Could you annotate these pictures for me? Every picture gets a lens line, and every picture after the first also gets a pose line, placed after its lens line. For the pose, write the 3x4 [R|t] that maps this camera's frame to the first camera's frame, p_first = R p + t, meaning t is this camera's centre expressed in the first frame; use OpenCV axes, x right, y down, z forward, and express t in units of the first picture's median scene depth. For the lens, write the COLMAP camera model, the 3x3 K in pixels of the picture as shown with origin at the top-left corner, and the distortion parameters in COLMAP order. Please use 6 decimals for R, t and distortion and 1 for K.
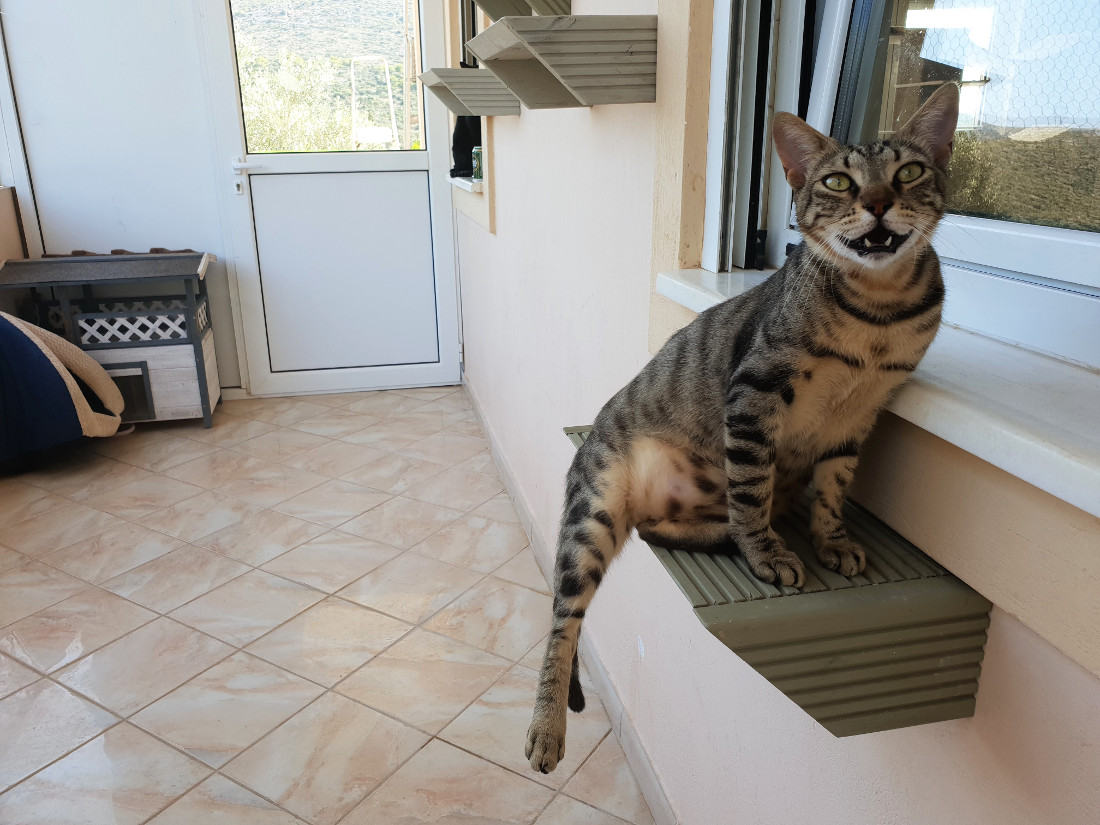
lens RADIAL K [[854.5, 0, 551.7], [0, 854.5, 403.5], [0, 0, 1]] dist [-0.001853, -0.028681]
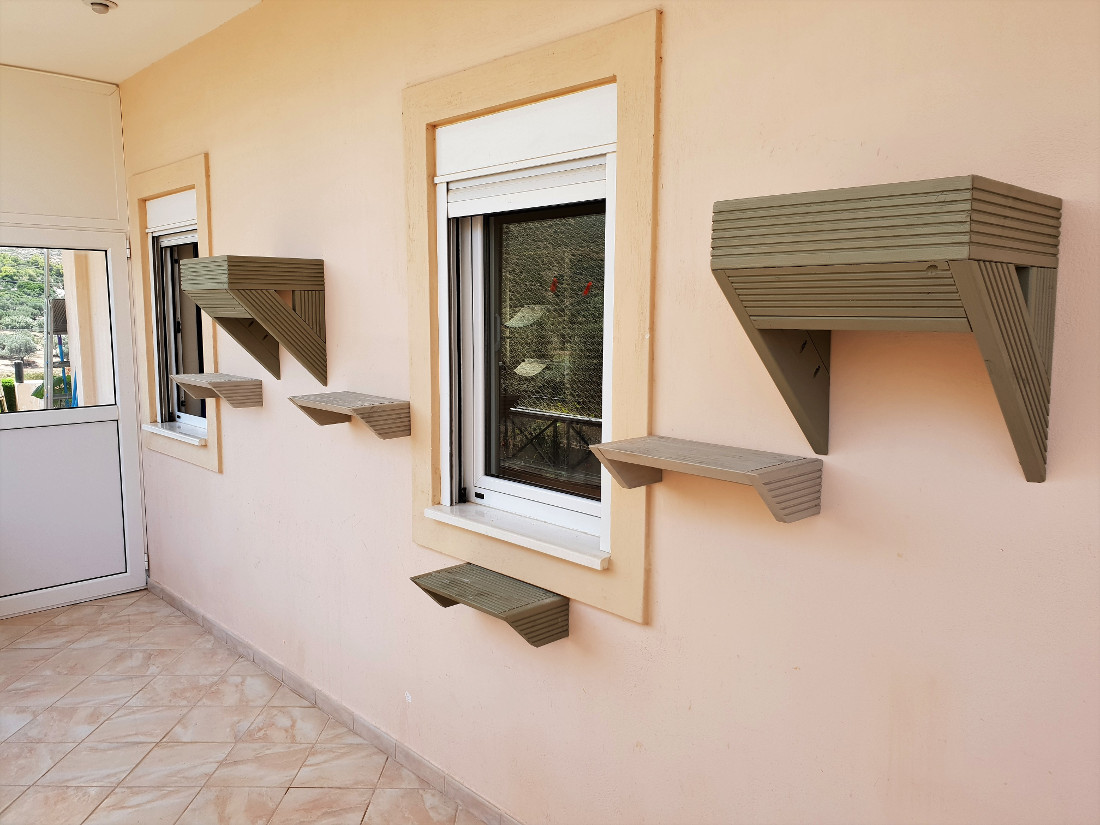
lens RADIAL K [[854.5, 0, 555.1], [0, 854.5, 411.4], [0, 0, 1]] dist [-0.001853, -0.028681]
pose [[0.860489, -0.057425, 0.506223, -0.317063], [0.151216, 0.977639, -0.146139, -0.005875], [-0.486511, 0.202300, 0.849931, -0.530700]]
